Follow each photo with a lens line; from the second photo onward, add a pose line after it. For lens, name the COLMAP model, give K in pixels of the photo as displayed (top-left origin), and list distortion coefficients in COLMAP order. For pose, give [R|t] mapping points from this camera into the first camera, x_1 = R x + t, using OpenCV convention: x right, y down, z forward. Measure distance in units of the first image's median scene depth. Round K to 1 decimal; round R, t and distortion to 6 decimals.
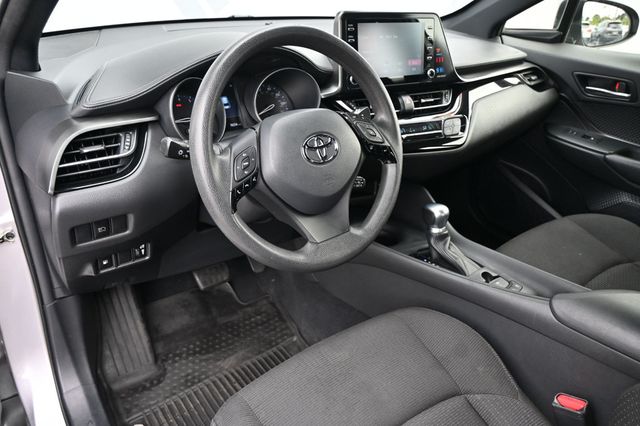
lens RADIAL K [[444.7, 0, 319.6], [0, 444.7, 214.0], [0, 0, 1]] dist [-0.009518, -0.000530]
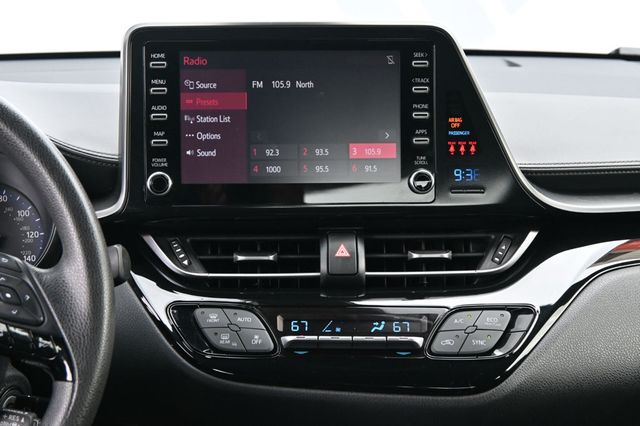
lens RADIAL K [[1423.0, 0, 320.8], [0, 1423.0, 213.1], [0, 0, 1]] dist [0.118544, 0.000000]
pose [[0.876546, 0.045488, -0.479164, 1.080850], [-0.188657, 0.948335, -0.255088, 0.025045], [0.442805, 0.313994, 0.839840, 0.007383]]
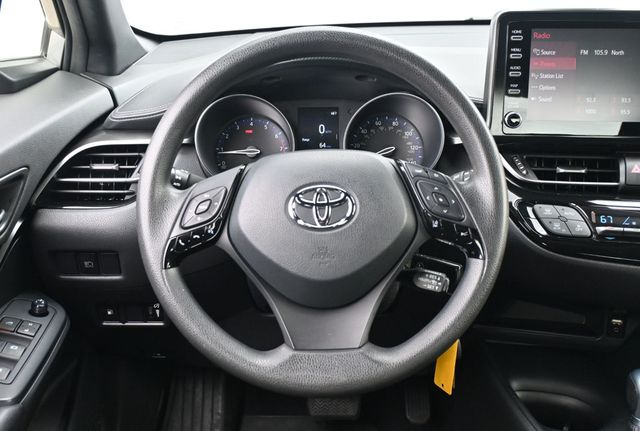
lens RADIAL K [[763.3, 0, 324.8], [0, 763.3, 220.1], [0, 0, 1]] dist [0.020474, 0.000000]
pose [[0.789547, 0.156866, -0.593303, 0.670264], [-0.251797, 0.964461, -0.080085, -0.039145], [0.559655, 0.212623, 0.800986, 0.097812]]
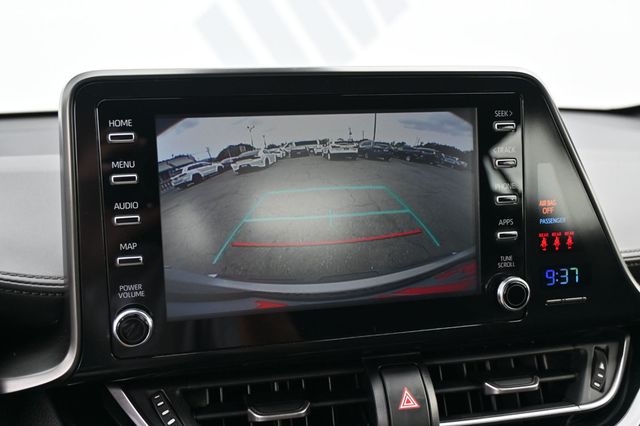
lens RADIAL K [[729.2, 0, 320.6], [0, 729.2, 227.9], [0, 0, 1]] dist [-0.022238, 0.000000]
pose [[0.954389, 0.040486, -0.295809, 0.394953], [-0.105170, 0.972848, -0.206171, -0.376869], [0.279430, 0.227877, 0.932733, 0.842926]]
